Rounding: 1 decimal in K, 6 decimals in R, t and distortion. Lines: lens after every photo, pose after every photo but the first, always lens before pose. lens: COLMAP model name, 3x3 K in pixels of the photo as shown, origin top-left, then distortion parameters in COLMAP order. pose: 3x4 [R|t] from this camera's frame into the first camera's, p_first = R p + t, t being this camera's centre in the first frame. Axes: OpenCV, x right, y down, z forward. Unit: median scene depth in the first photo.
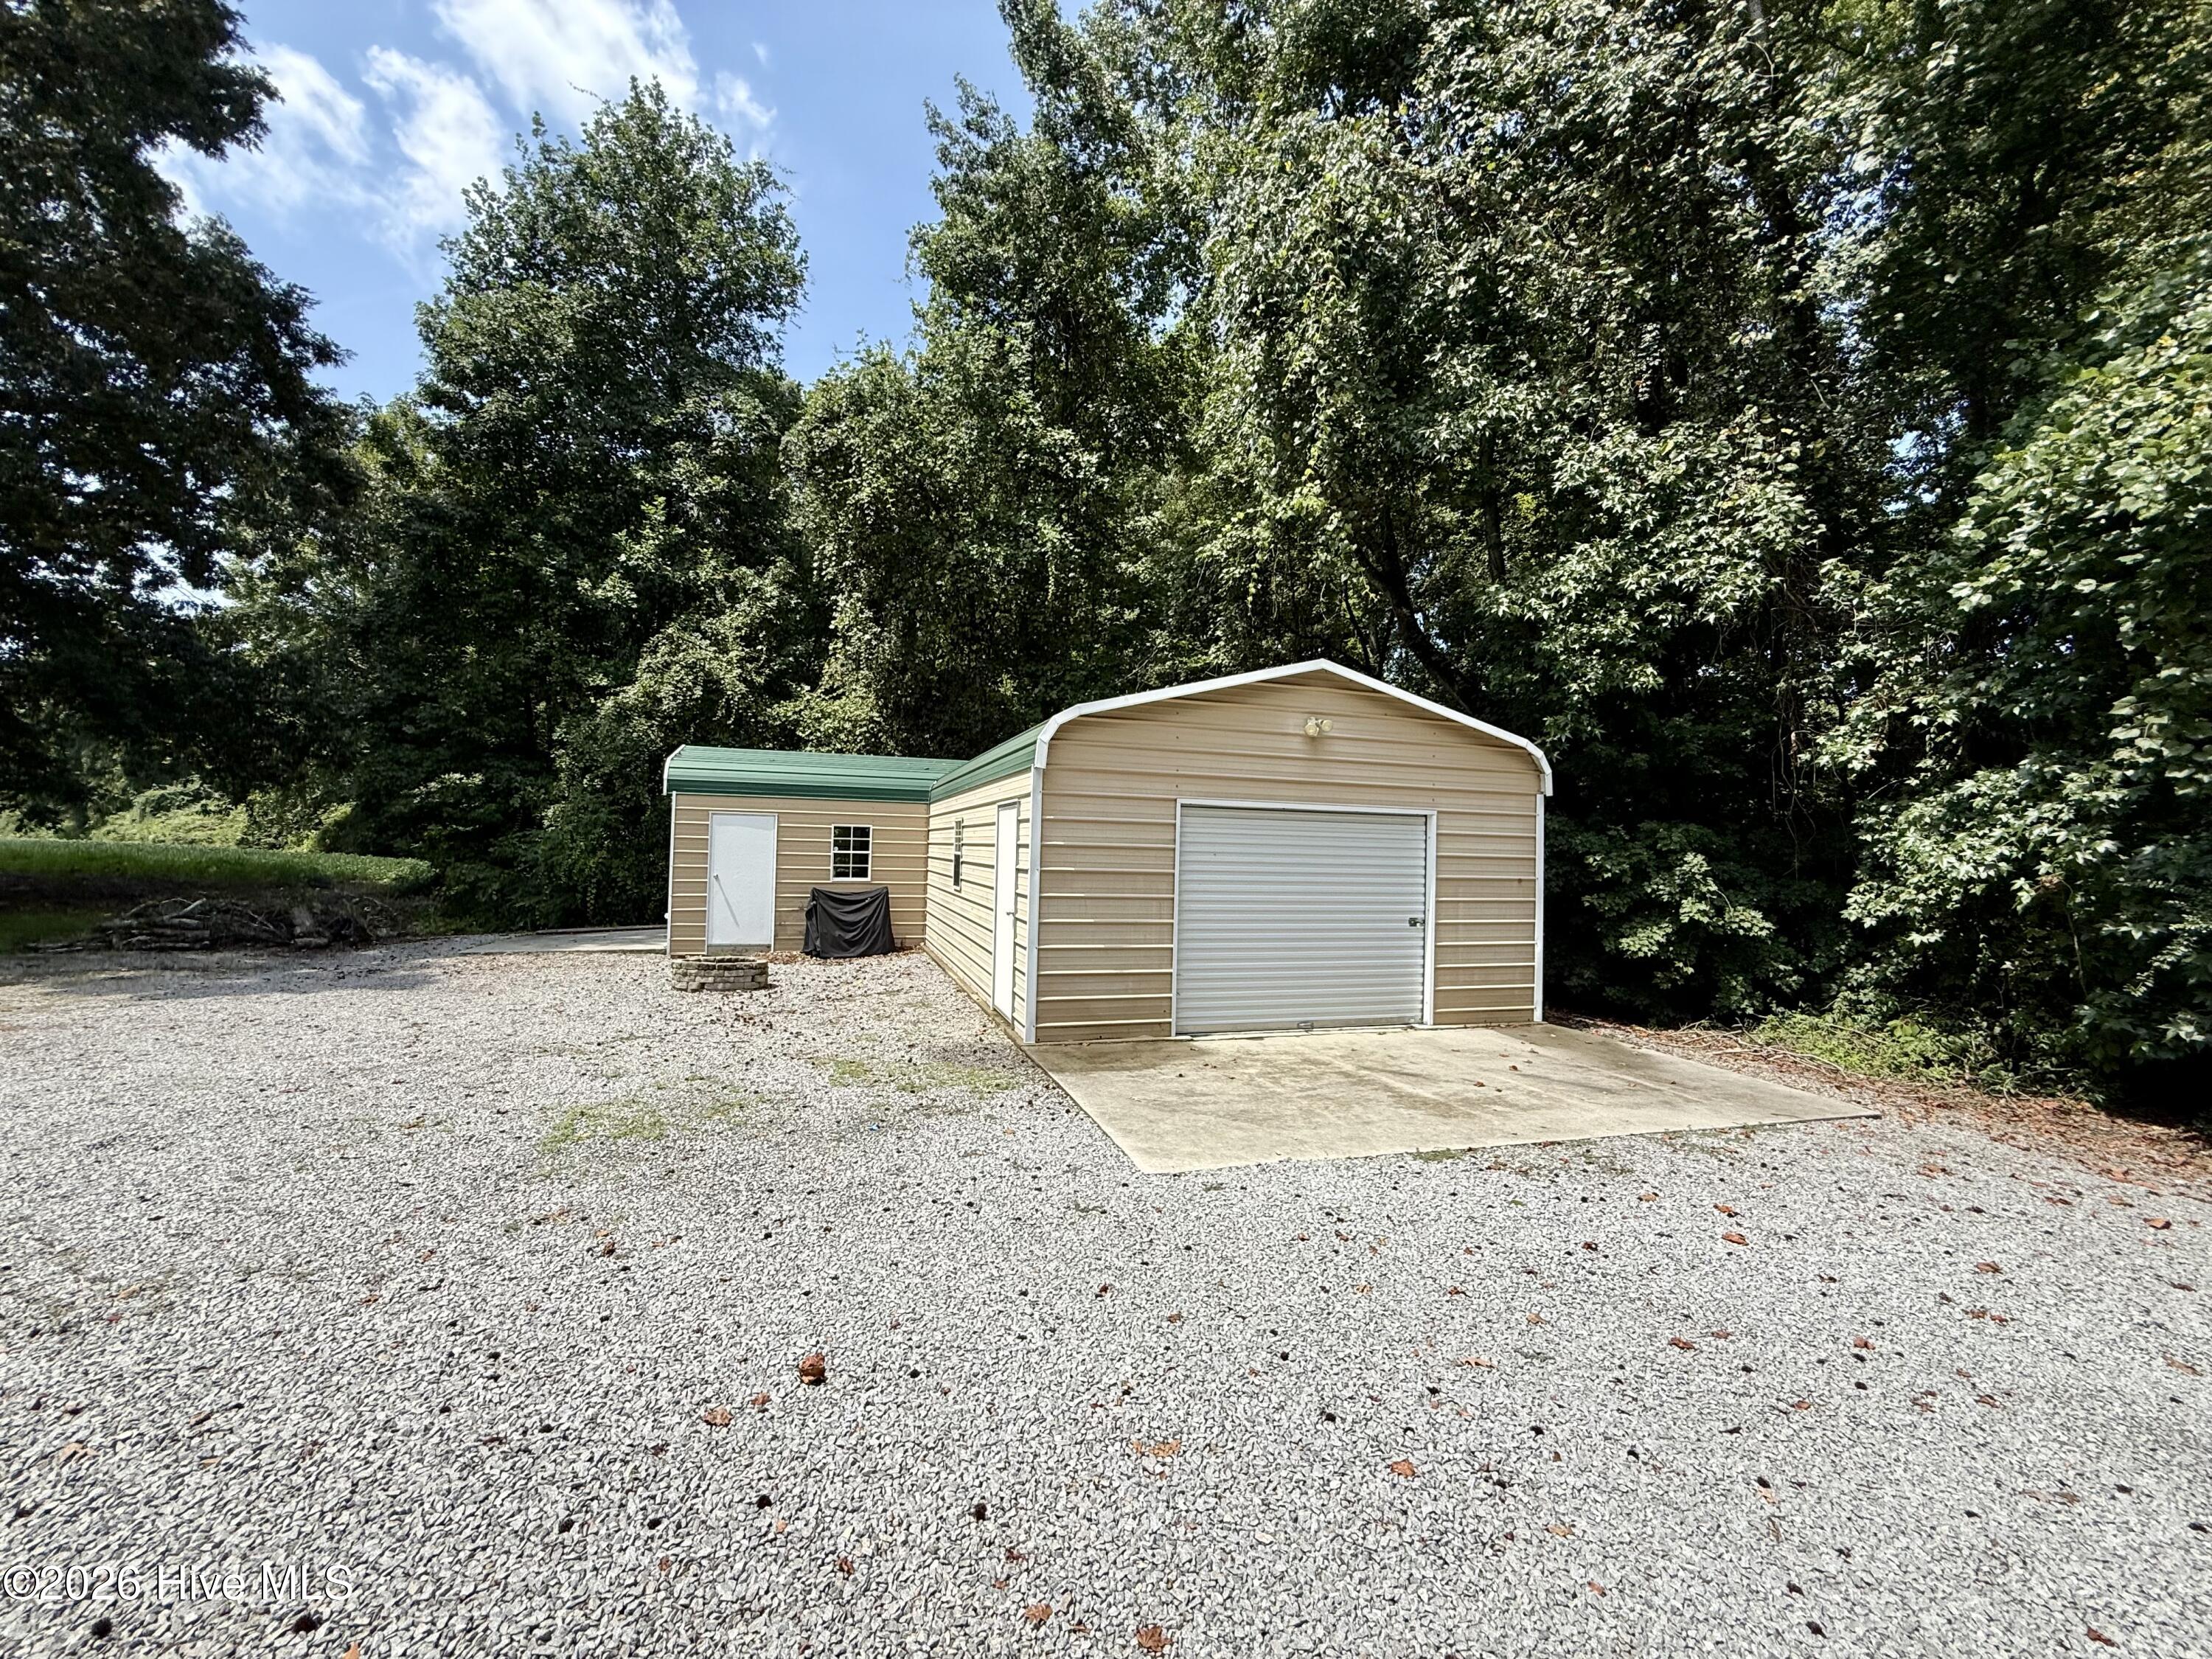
lens RADIAL K [[885.2, 0, 1097.9], [0, 885.2, 818.3], [0, 0, 1]] dist [-0.000322, 0.000070]
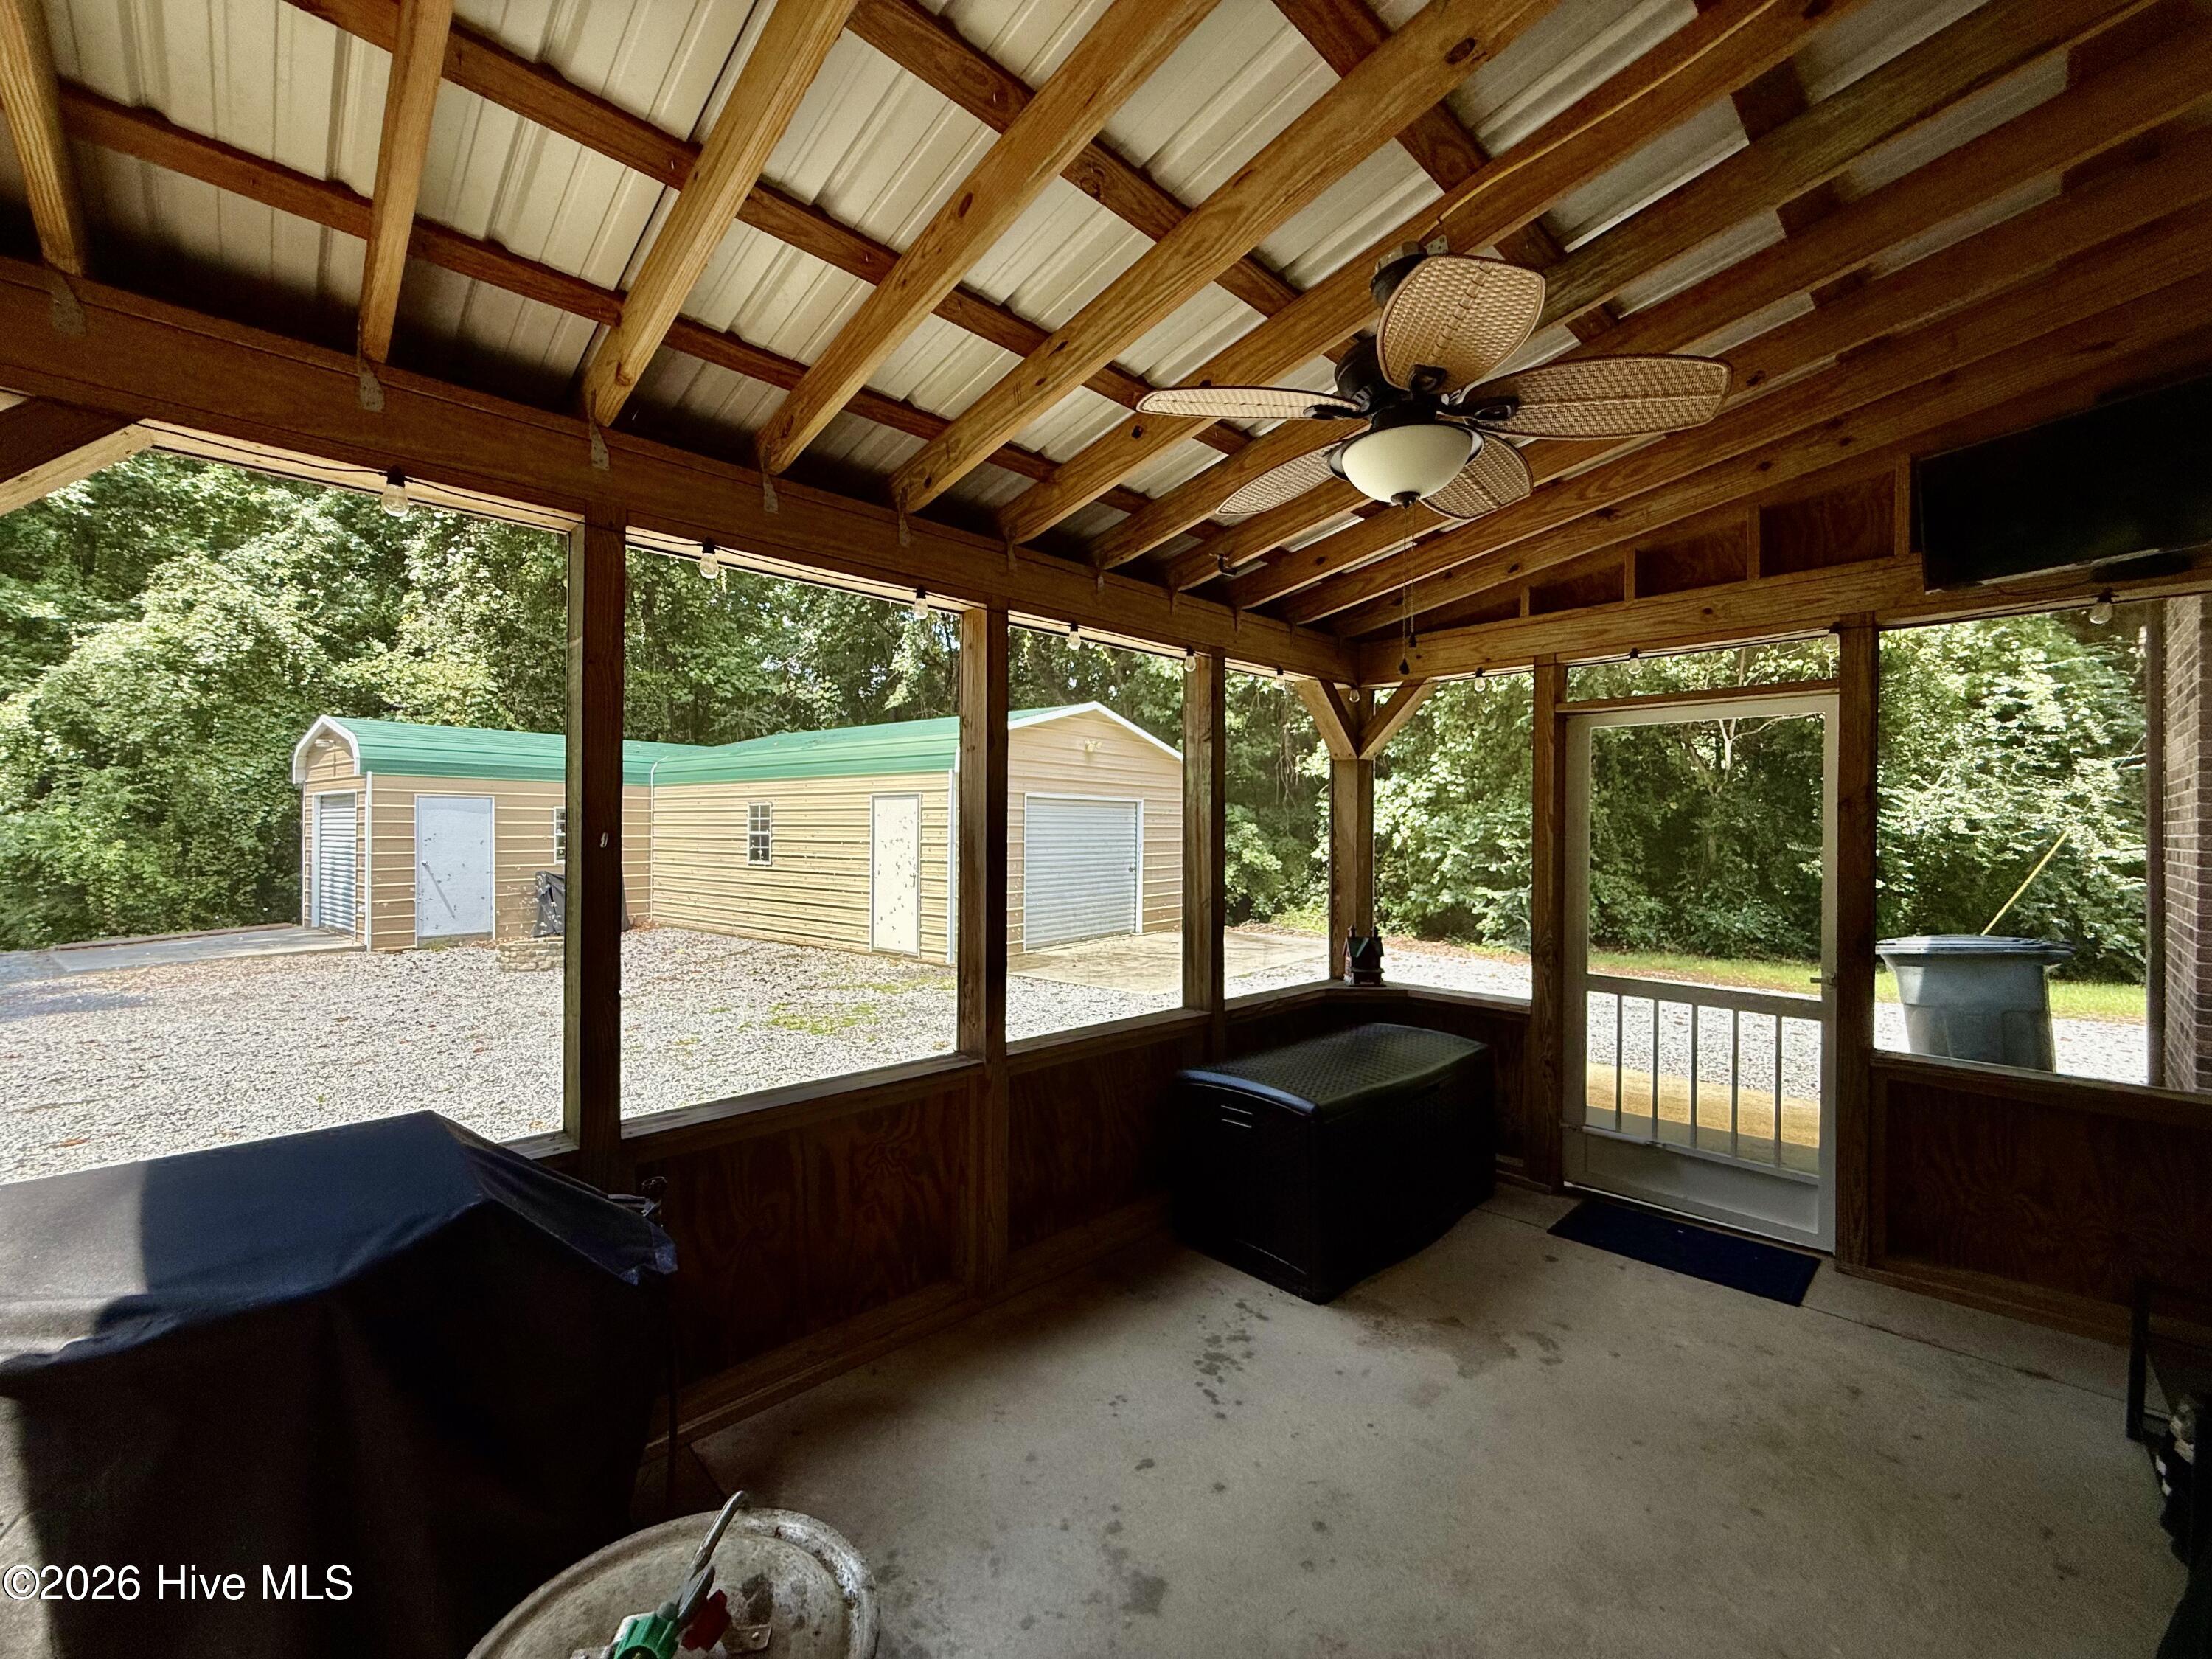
lens RADIAL K [[885.2, 0, 1098.7], [0, 885.2, 832.7], [0, 0, 1]] dist [-0.000322, 0.000070]
pose [[0.818860, -0.022218, 0.573563, -0.359554], [-0.005587, 0.998895, 0.046671, -0.013721], [-0.573966, -0.041421, 0.817831, -0.156989]]
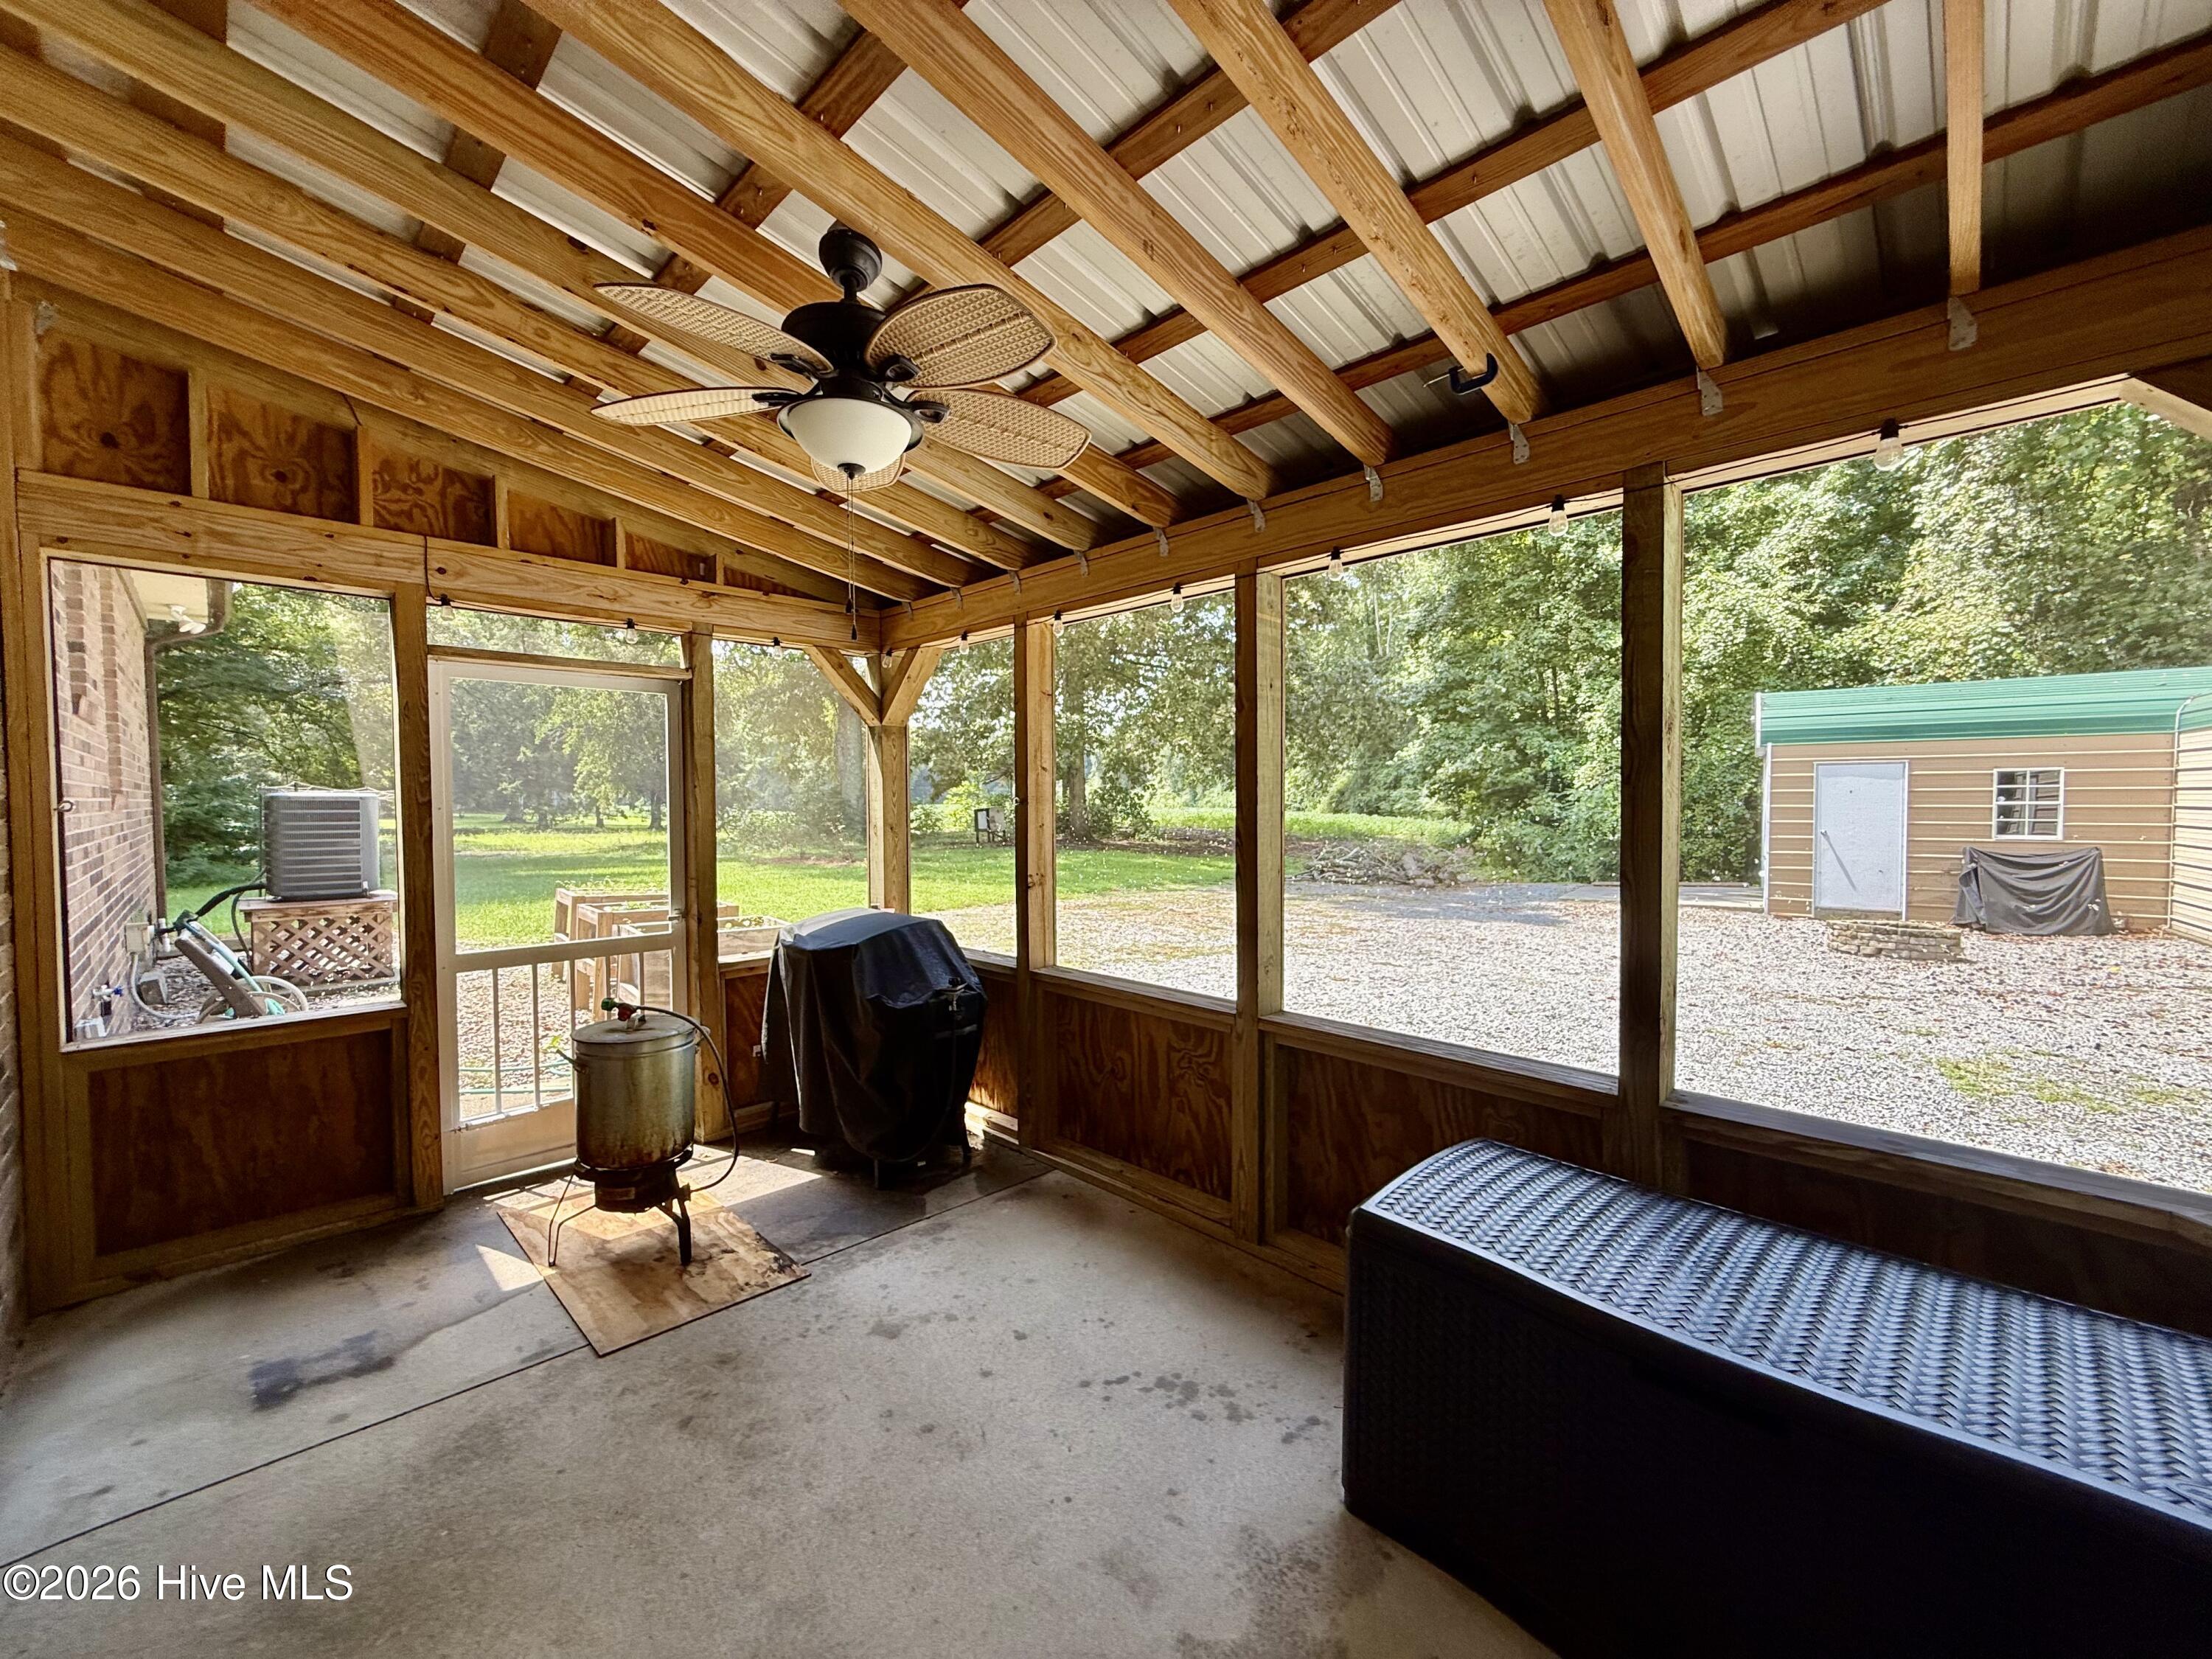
lens RADIAL K [[885.2, 0, 1100.5], [0, 885.2, 824.6], [0, 0, 1]] dist [-0.000322, 0.000070]
pose [[0.590807, -0.003280, -0.806806, -0.127587], [0.047127, 0.998425, 0.030451, -0.005621], [0.805435, -0.056013, 0.590031, -0.129195]]
